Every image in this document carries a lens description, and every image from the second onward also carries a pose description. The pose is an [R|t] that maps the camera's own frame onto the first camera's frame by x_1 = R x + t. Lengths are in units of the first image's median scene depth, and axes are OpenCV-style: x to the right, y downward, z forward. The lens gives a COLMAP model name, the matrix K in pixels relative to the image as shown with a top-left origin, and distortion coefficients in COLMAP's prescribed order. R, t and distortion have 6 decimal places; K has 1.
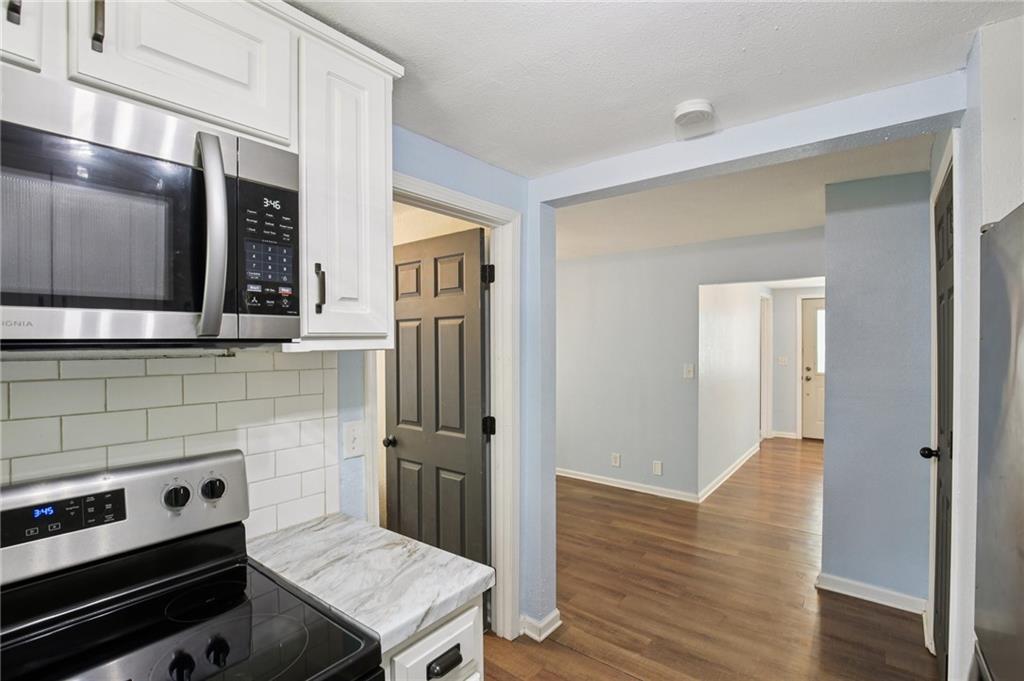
lens RADIAL K [[473.2, 0, 513.9], [0, 473.2, 341.3], [0, 0, 1]] dist [-0.001386, 0.000231]
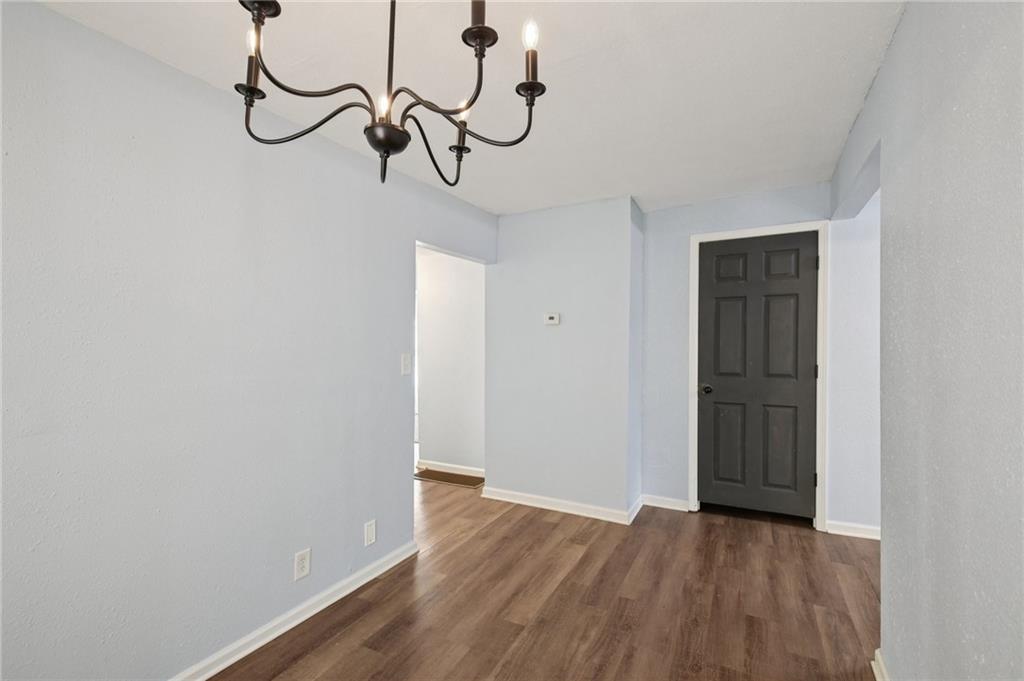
lens RADIAL K [[473.2, 0, 505.2], [0, 473.2, 344.1], [0, 0, 1]] dist [-0.001386, 0.000231]
pose [[-0.166771, -0.019725, 0.985798, -0.466913], [-0.000953, 0.999803, 0.019844, 0.028337], [-0.985995, 0.002370, -0.166757, 1.416446]]
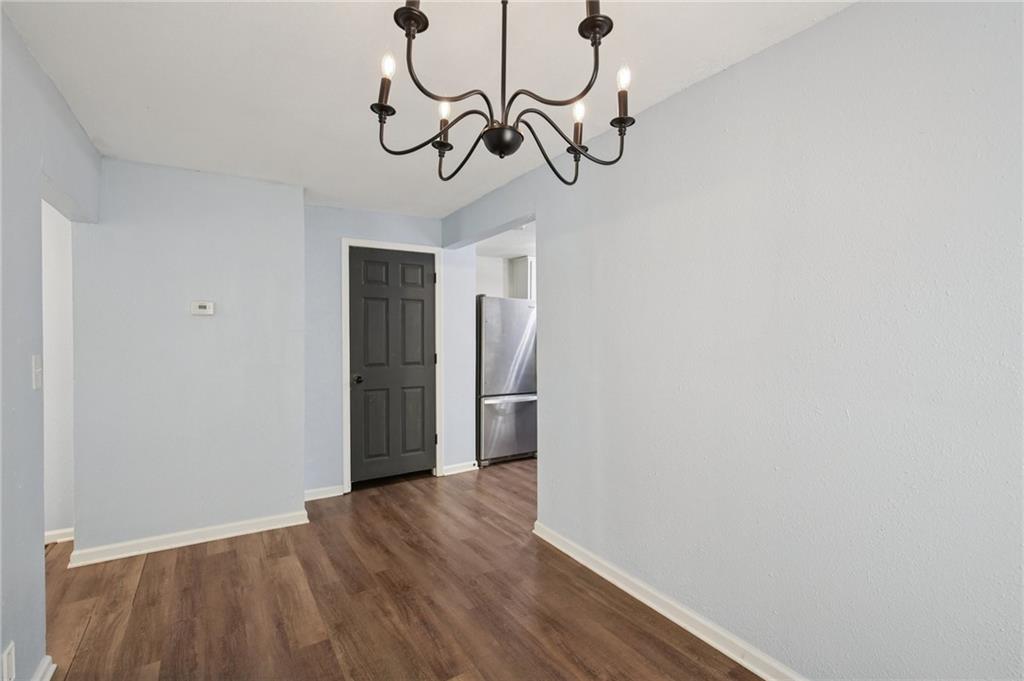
lens RADIAL K [[473.2, 0, 520.0], [0, 473.2, 340.4], [0, 0, 1]] dist [-0.001386, 0.000231]
pose [[-0.946598, -0.016666, 0.321987, -0.230681], [-0.013678, 0.999840, 0.011541, 0.034994], [-0.322127, 0.006521, -0.946674, 1.829474]]
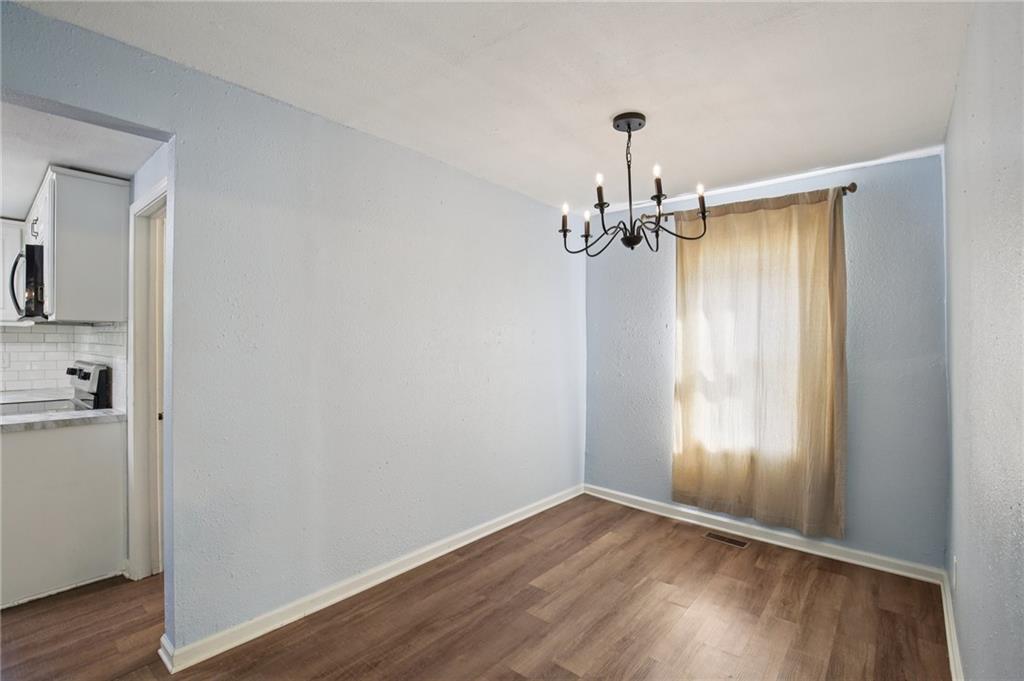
lens RADIAL K [[473.2, 0, 514.8], [0, 473.2, 339.7], [0, 0, 1]] dist [-0.001386, 0.000231]
pose [[-0.033055, -0.005016, -0.999441, 0.671192], [-0.003074, 0.999983, -0.004917, 0.036631], [0.999449, 0.002910, -0.033070, 1.298660]]
